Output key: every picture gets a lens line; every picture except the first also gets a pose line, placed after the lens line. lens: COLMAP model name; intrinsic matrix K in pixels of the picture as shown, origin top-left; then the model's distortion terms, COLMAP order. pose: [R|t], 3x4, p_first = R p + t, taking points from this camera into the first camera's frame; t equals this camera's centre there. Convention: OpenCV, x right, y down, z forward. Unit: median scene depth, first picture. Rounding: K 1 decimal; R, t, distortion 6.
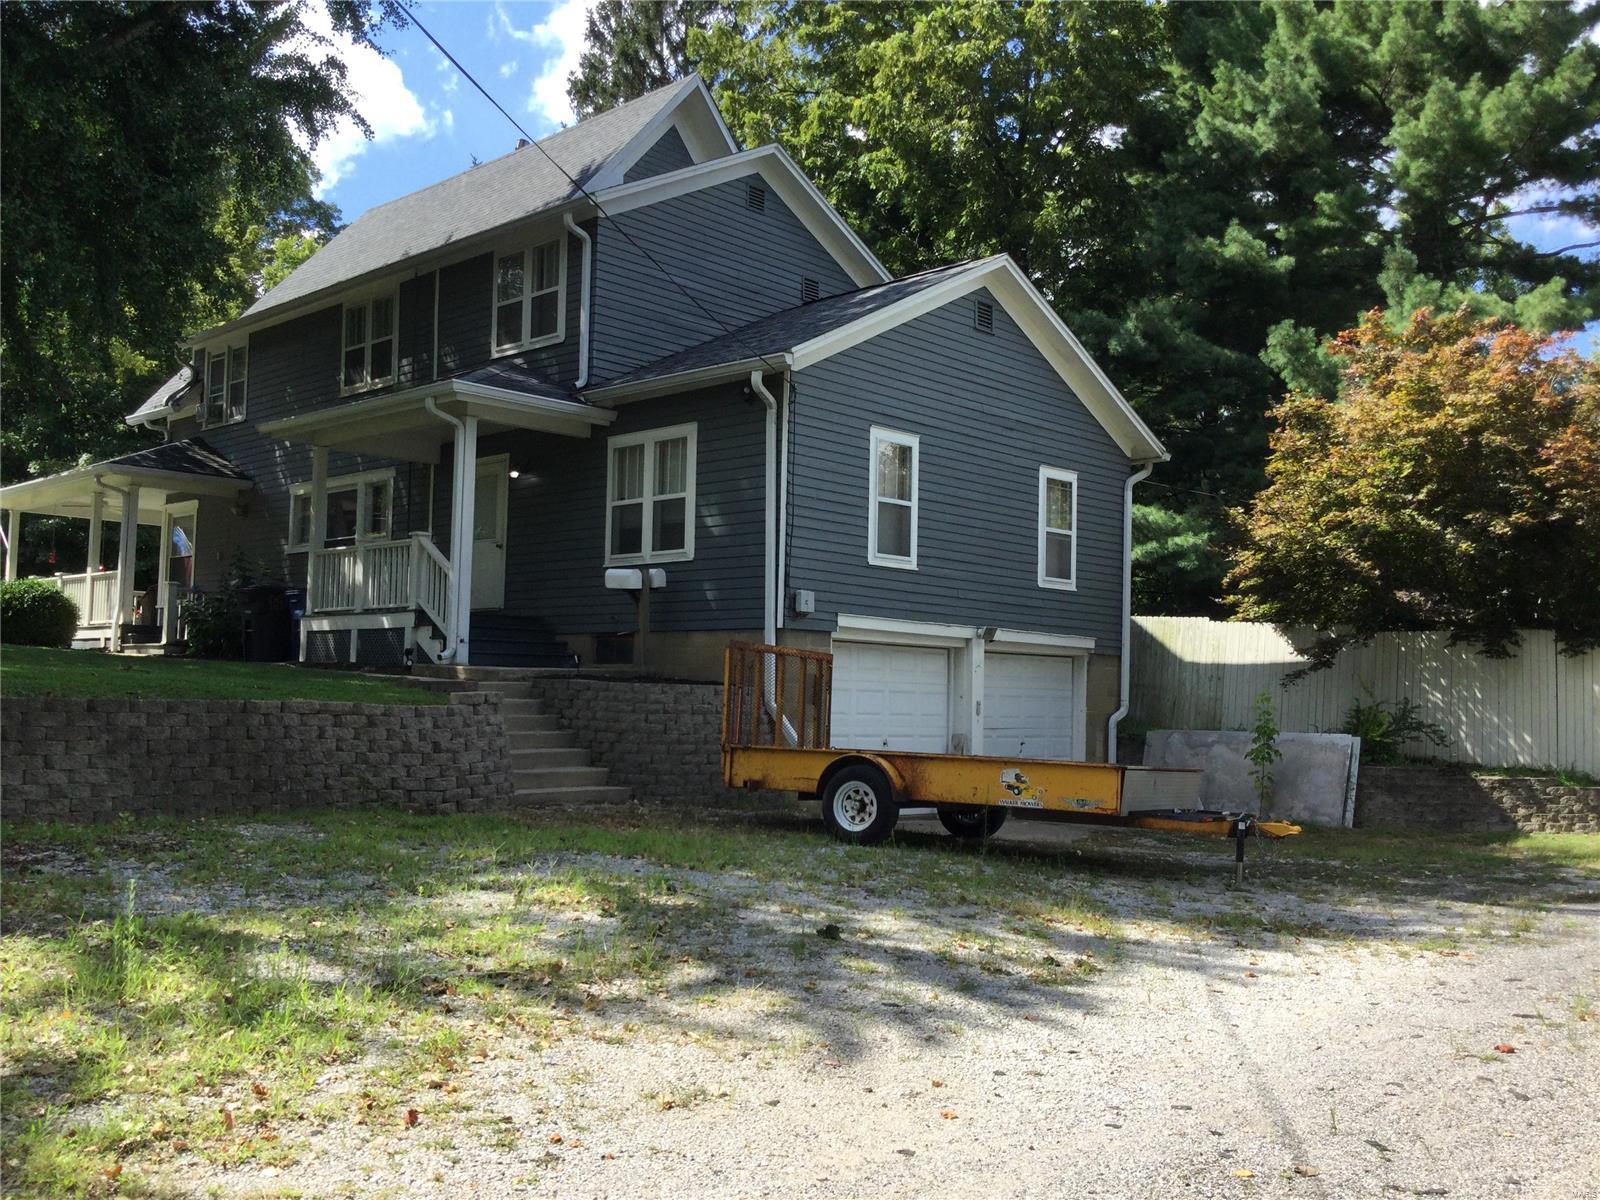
lens RADIAL K [[1464.1, 0, 789.2], [0, 1464.1, 598.8], [0, 0, 1]] dist [-0.006226, 0.000000]
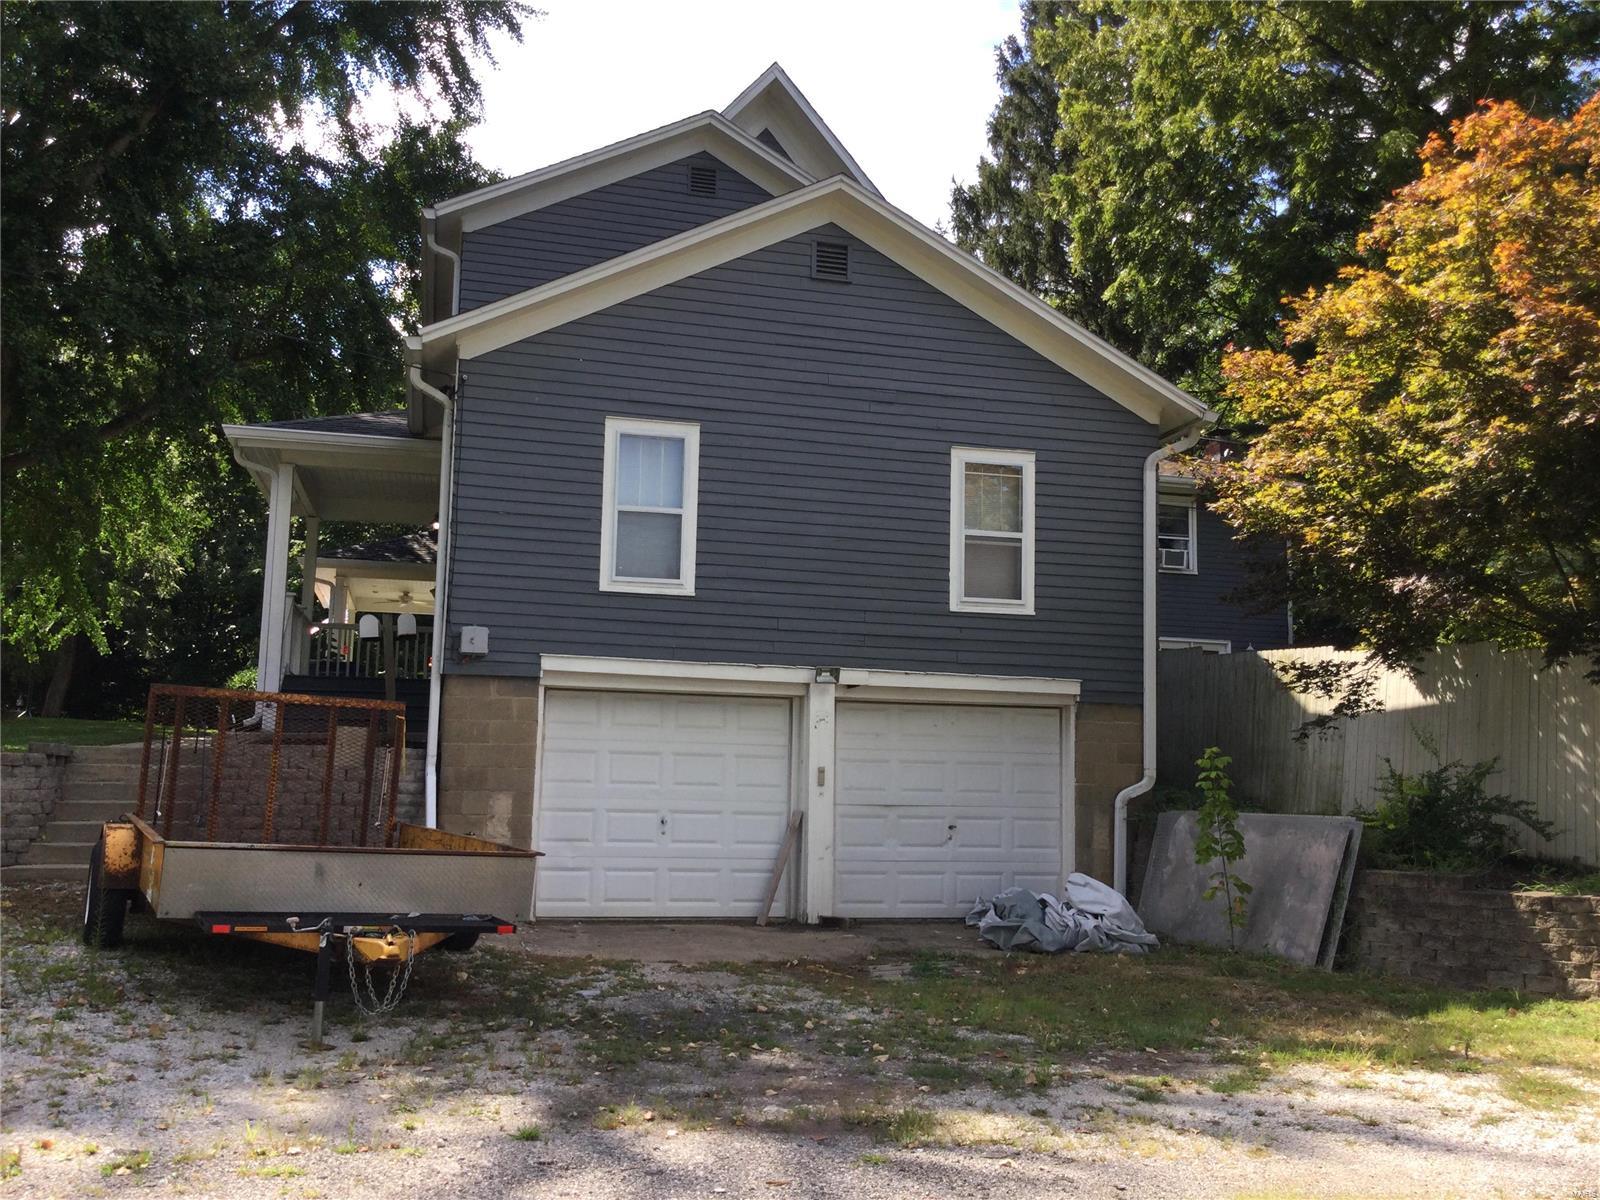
lens RADIAL K [[1464.1, 0, 802.3], [0, 1464.1, 599.0], [0, 0, 1]] dist [-0.006226, 0.000000]
pose [[0.857633, -0.067121, -0.509862, 0.493852], [0.033062, 0.996591, -0.075583, 0.039755], [0.513198, 0.047966, 0.856929, 0.344437]]
